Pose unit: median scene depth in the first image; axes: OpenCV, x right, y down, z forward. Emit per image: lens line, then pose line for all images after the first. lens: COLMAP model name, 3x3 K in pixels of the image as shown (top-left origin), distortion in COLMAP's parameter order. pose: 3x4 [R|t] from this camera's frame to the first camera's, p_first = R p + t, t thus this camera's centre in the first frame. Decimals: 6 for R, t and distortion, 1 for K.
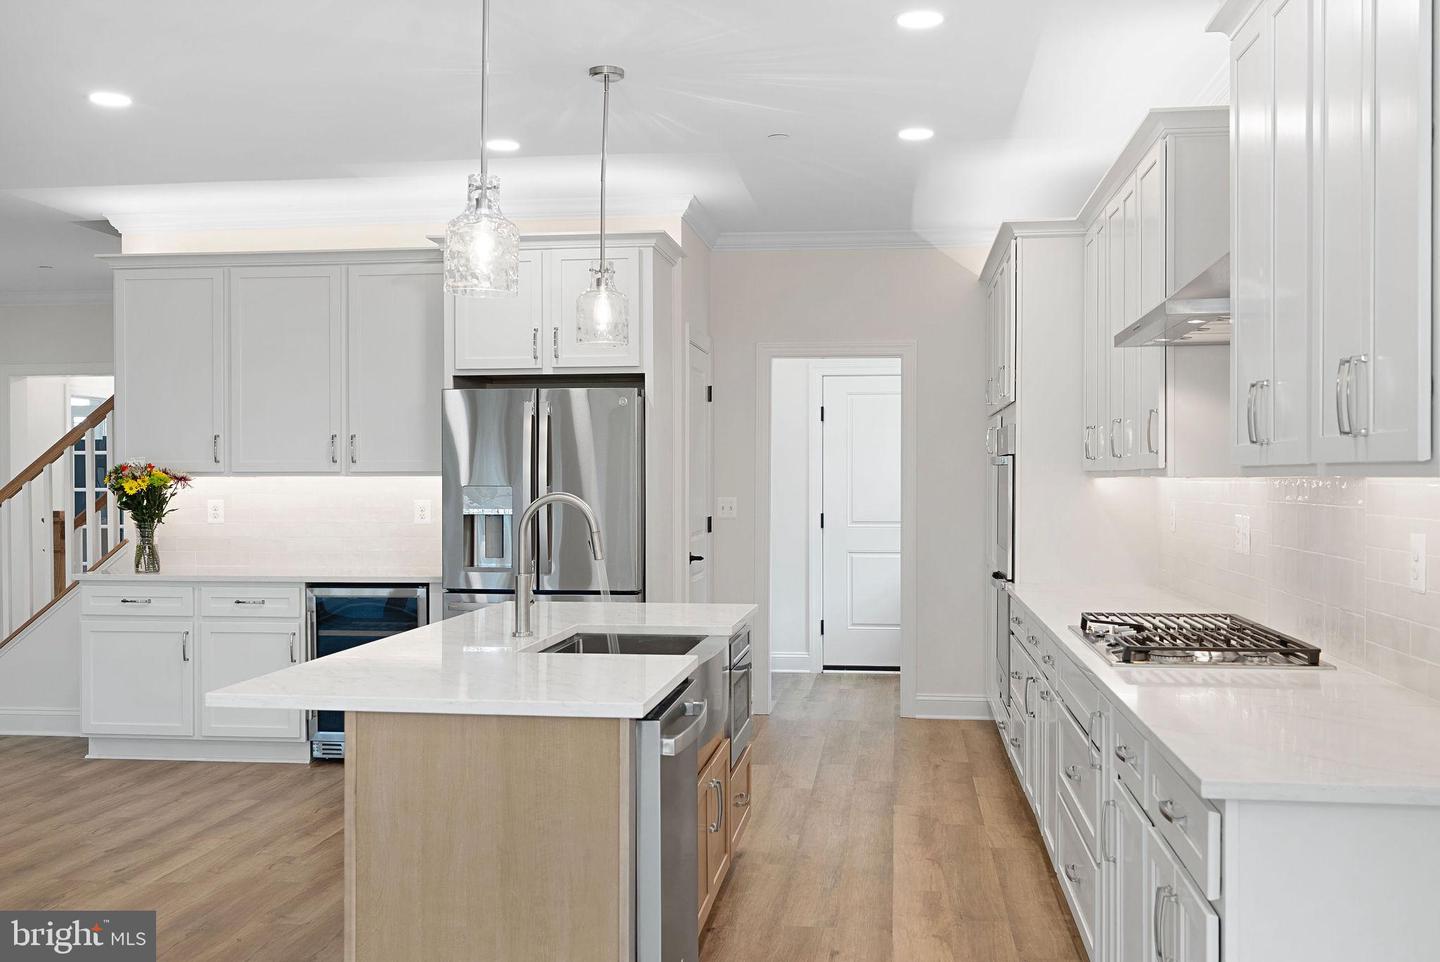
lens RADIAL K [[1424.1, 0, 721.2], [0, 1424.1, 479.9], [0, 0, 1]] dist [-0.050850, 0.000000]
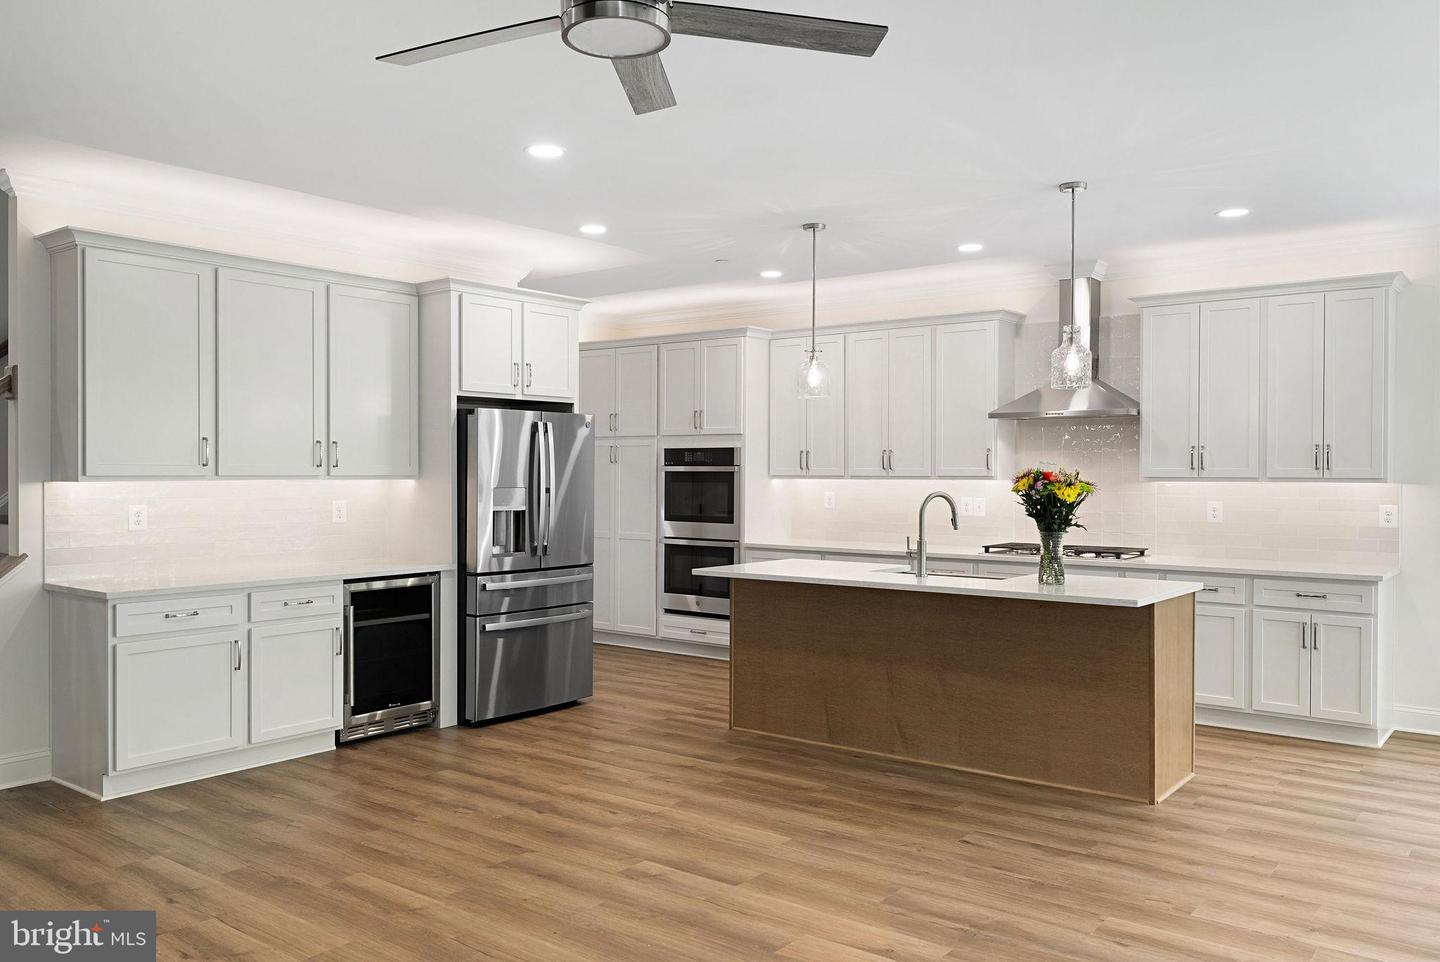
lens RADIAL K [[1160.4, 0, 720.3], [0, 1160.4, 482.7], [0, 0, 1]] dist [0.001845, 0.000536]
pose [[0.516034, -0.006305, 0.856545, -0.906317], [0.000954, 0.999977, 0.006786, -0.006491], [-0.856568, -0.002685, 0.516028, 0.306358]]
